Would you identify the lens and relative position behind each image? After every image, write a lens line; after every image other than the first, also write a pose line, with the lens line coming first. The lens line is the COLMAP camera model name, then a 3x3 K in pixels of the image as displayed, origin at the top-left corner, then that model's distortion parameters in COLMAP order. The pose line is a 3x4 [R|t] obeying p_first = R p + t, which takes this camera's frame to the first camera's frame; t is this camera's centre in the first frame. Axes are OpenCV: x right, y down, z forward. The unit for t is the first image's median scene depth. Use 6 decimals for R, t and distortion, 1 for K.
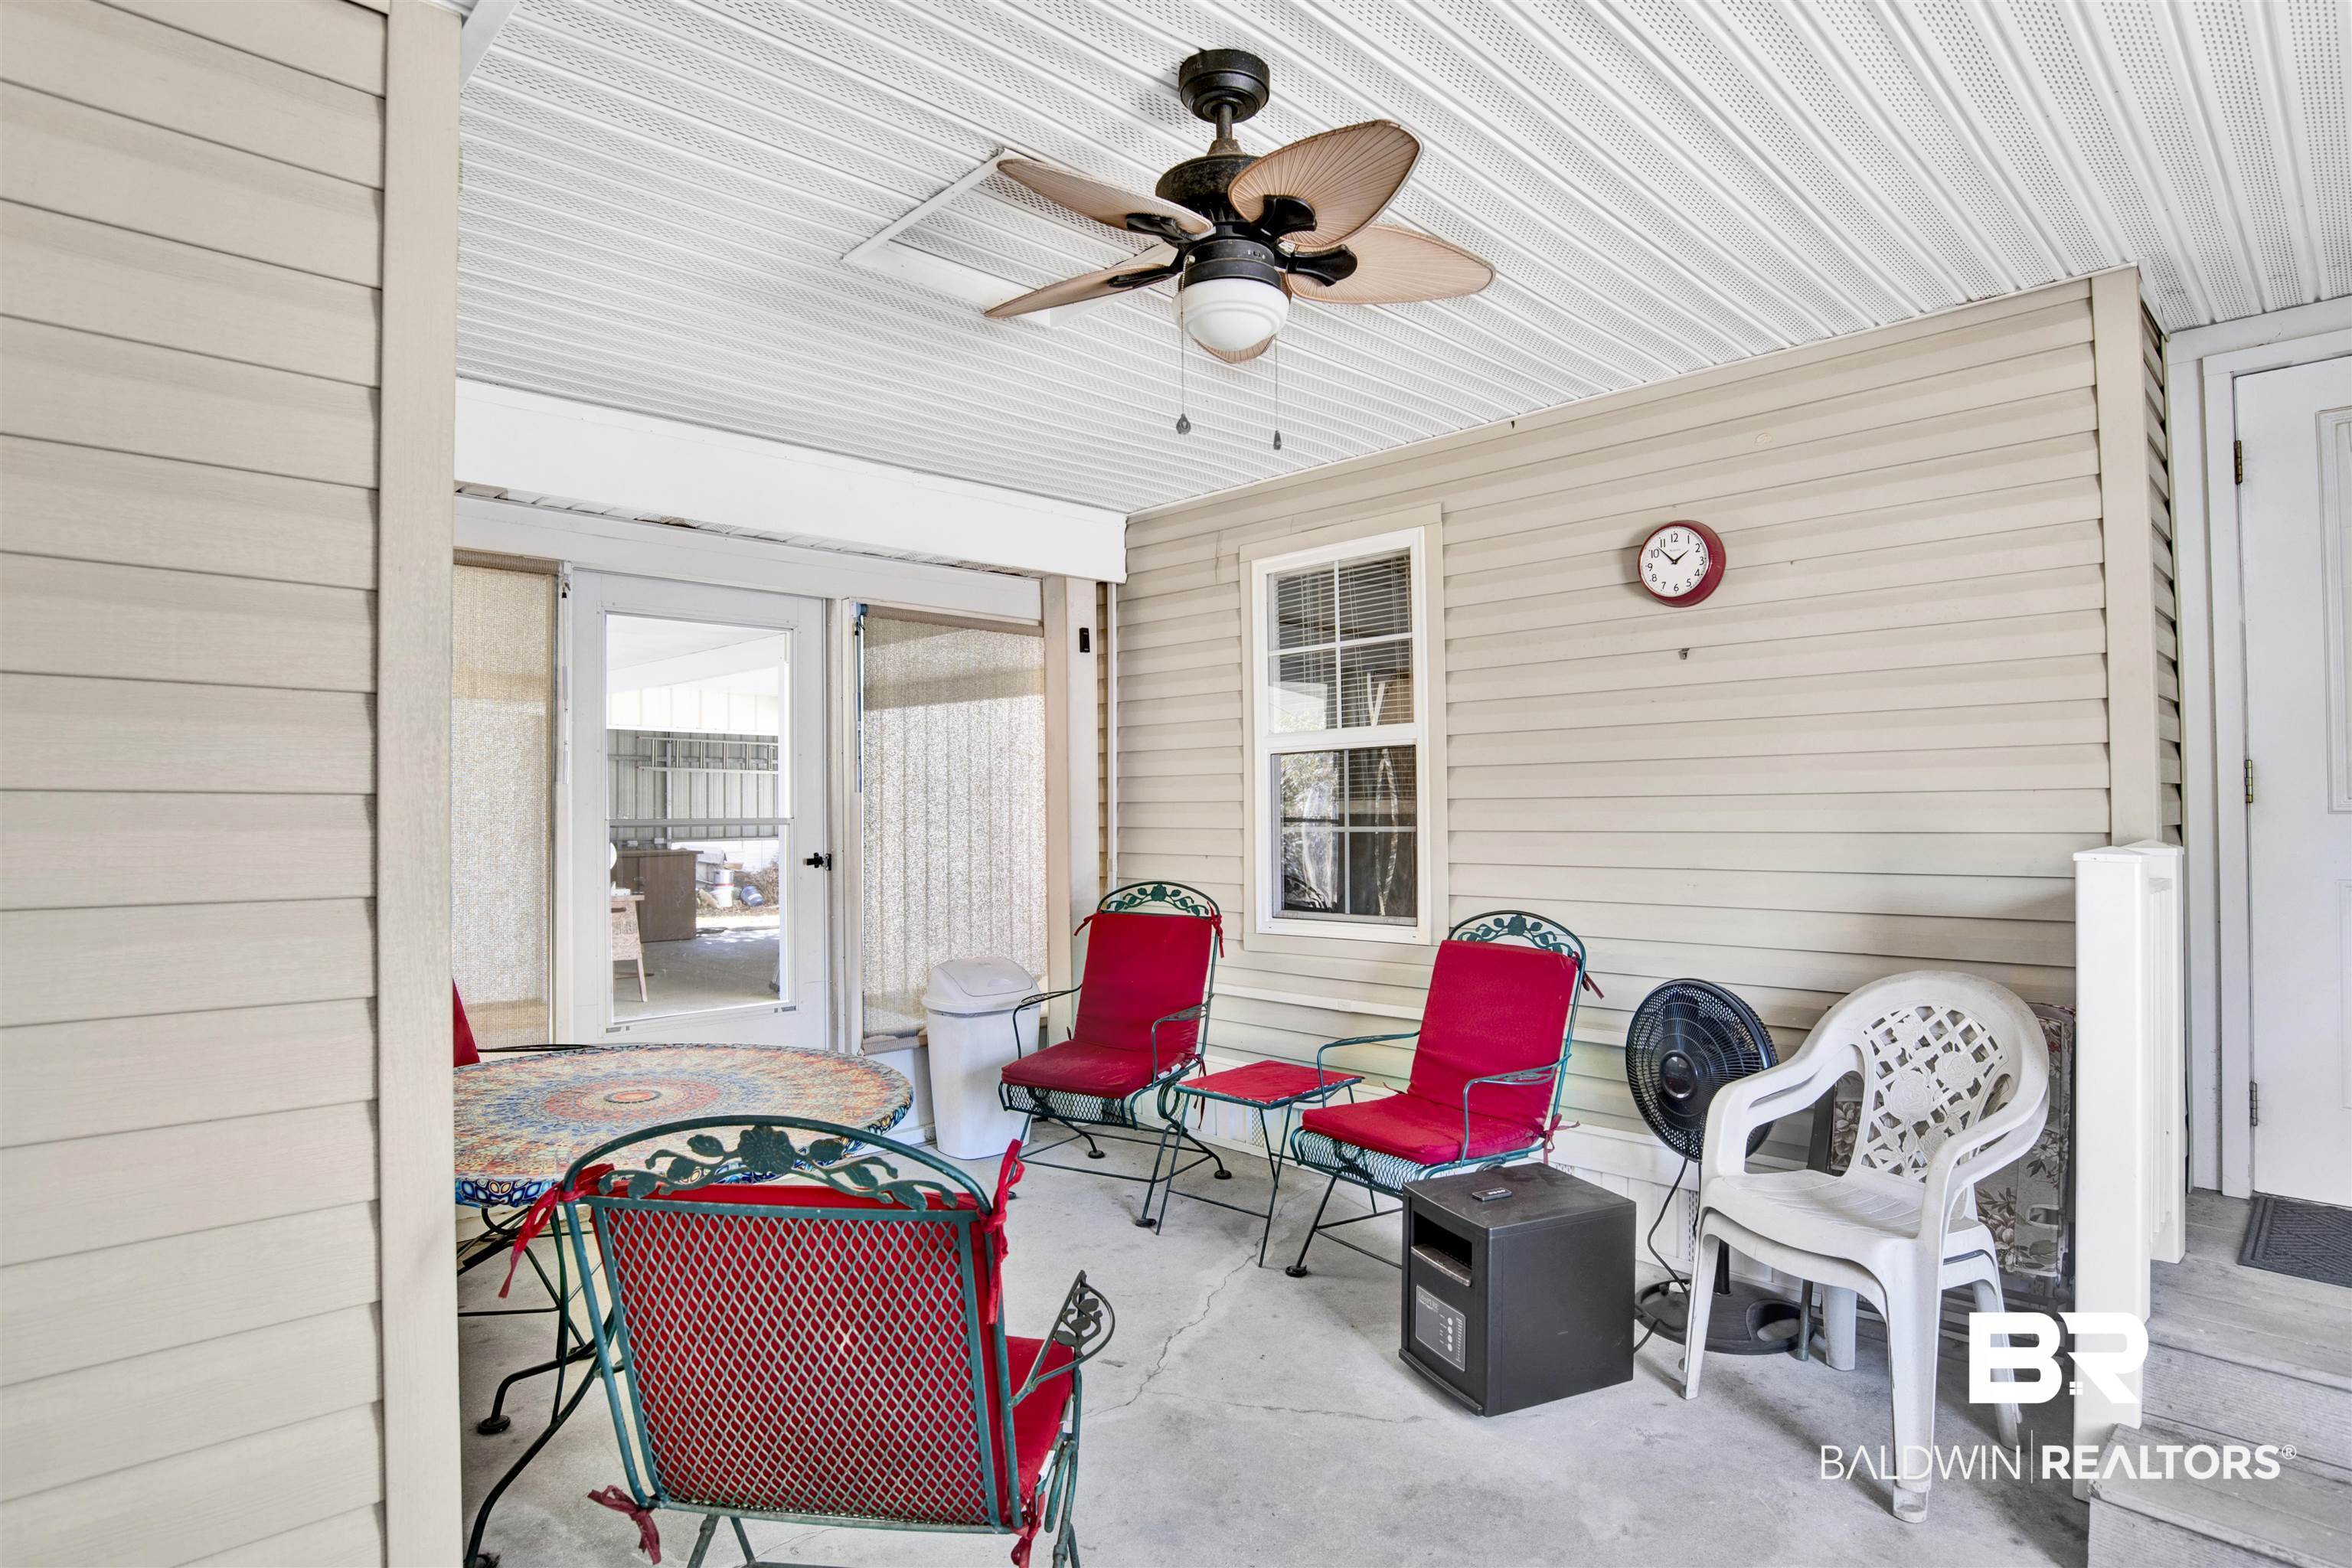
lens RADIAL K [[1228.5, 0, 1176.0], [0, 1228.5, 784.0], [0, 0, 1]] dist [-0.049391, 0.029333]
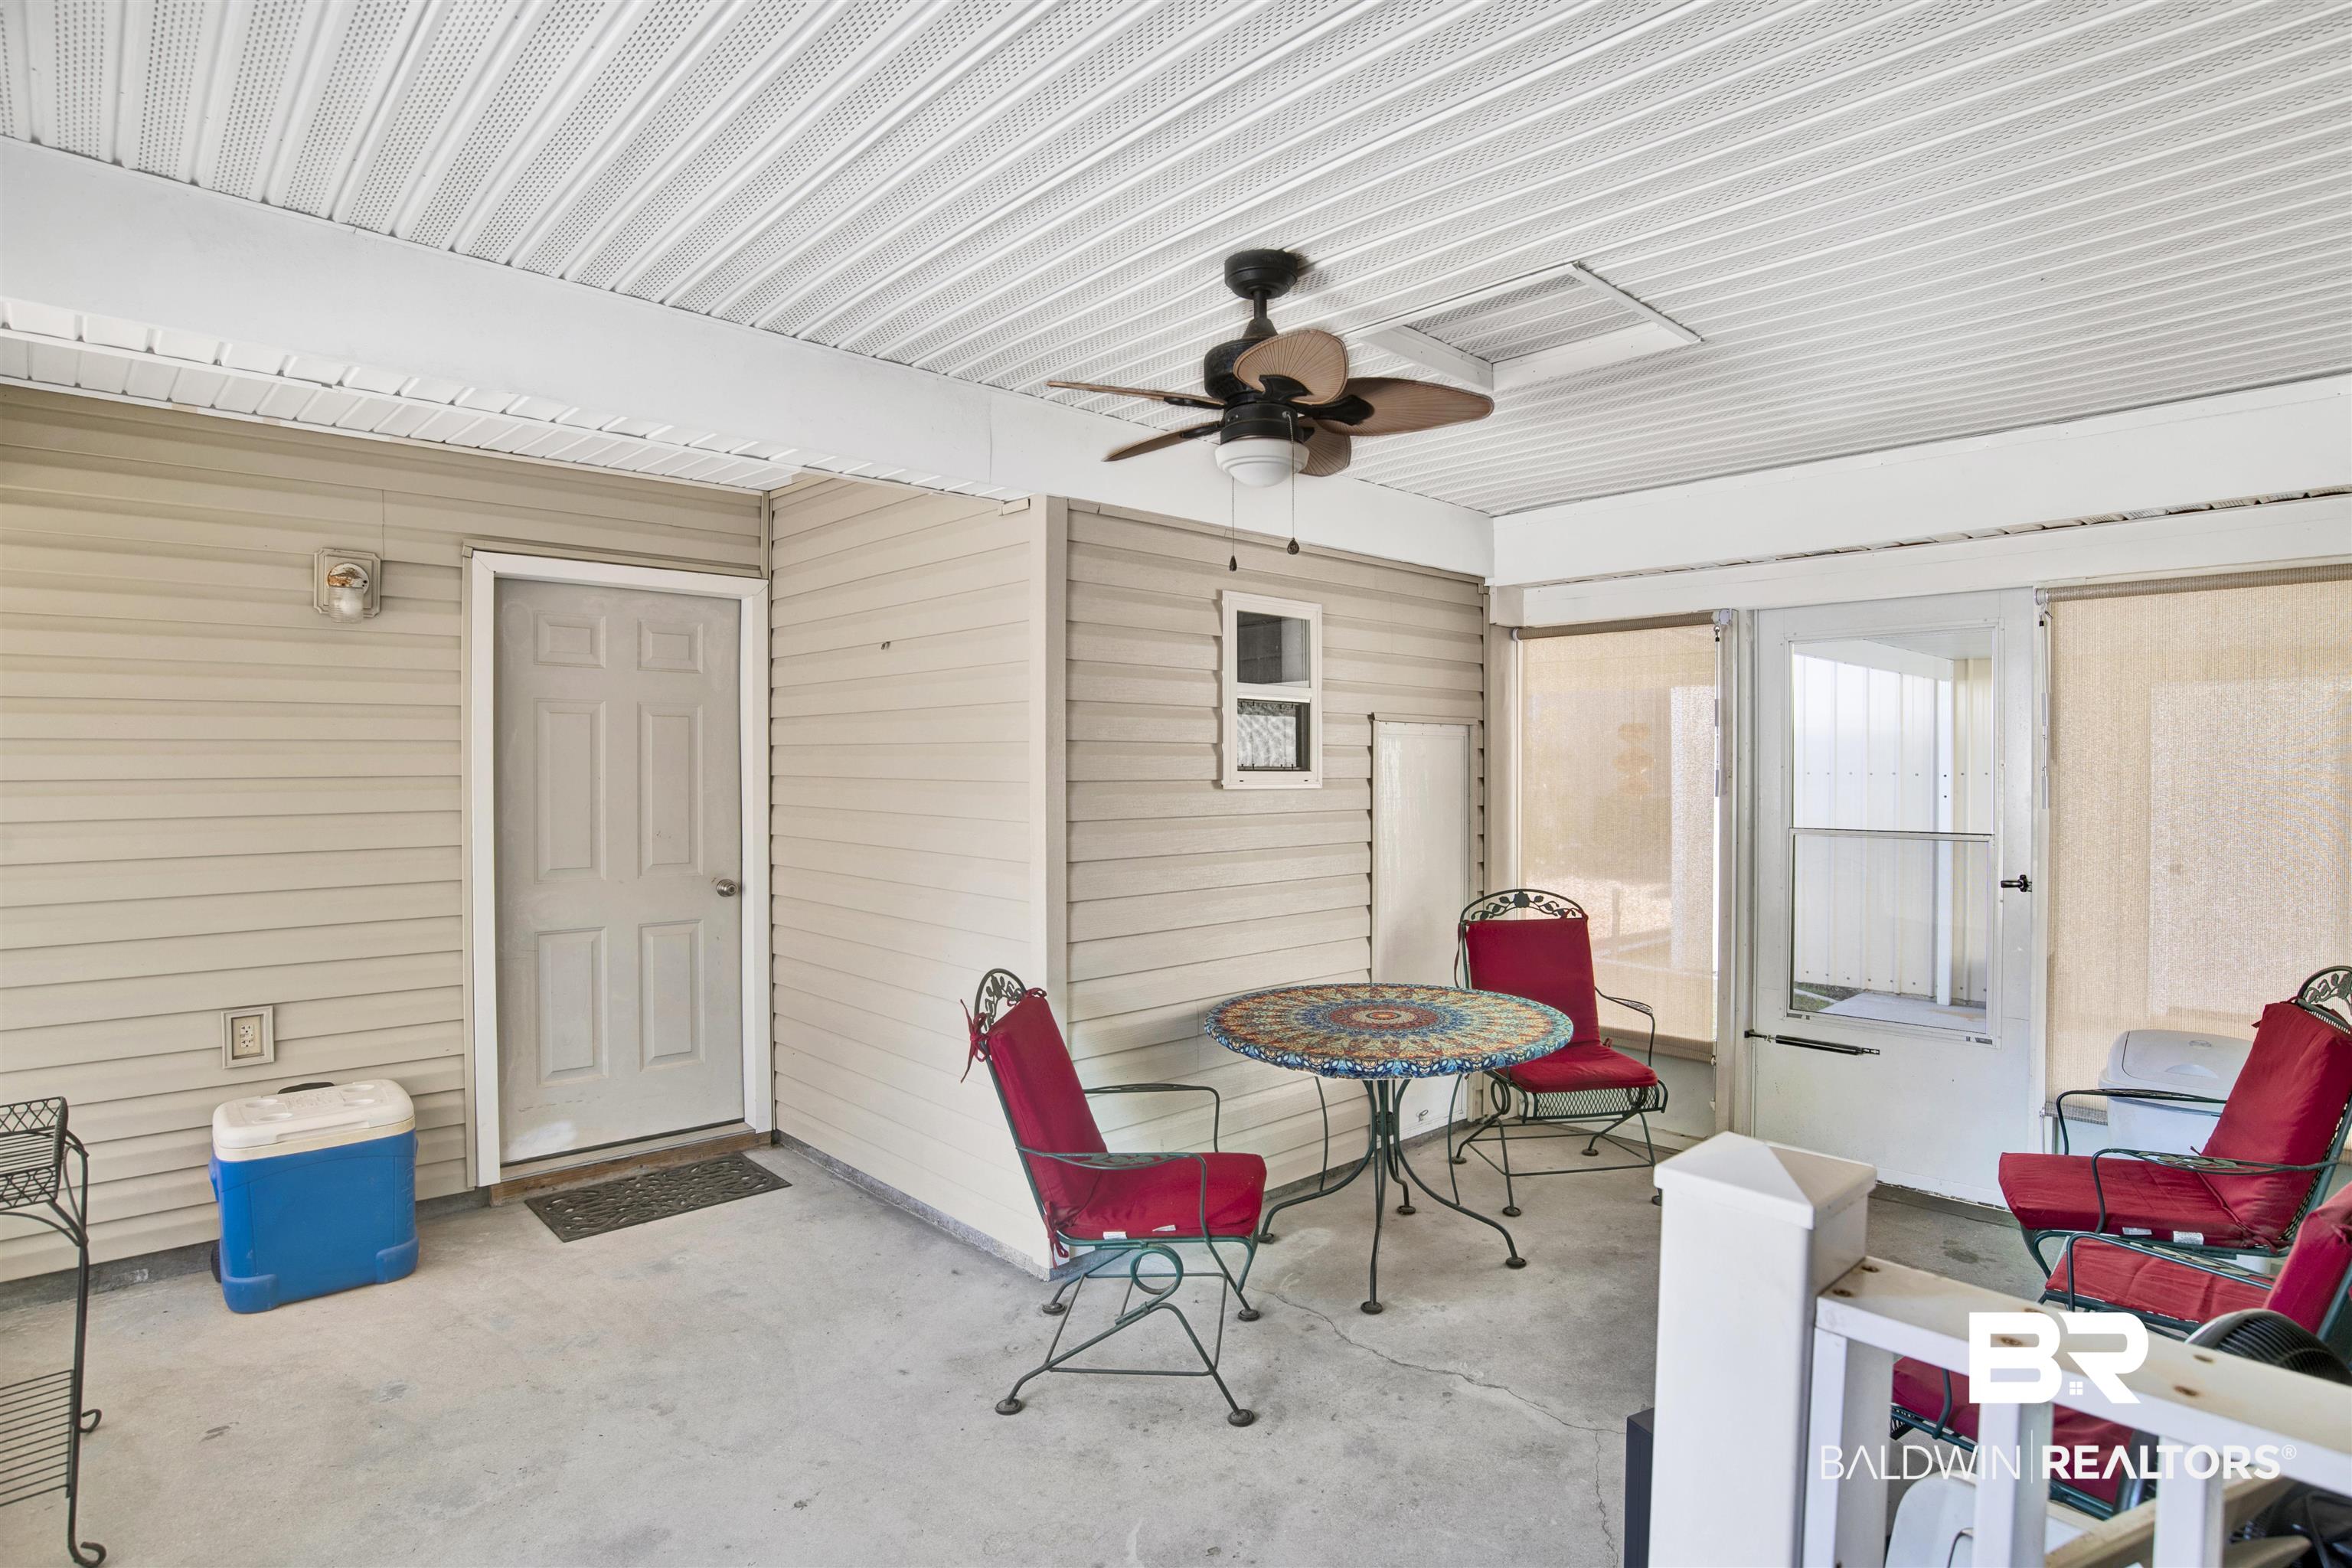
lens RADIAL K [[1228.5, 0, 1176.0], [0, 1228.5, 784.0], [0, 0, 1]] dist [-0.049391, 0.029333]
pose [[-0.030814, 0.014322, -0.999423, 0.807011], [0.004960, 0.999887, 0.014176, -0.031259], [0.999513, -0.004520, -0.030882, 0.547891]]
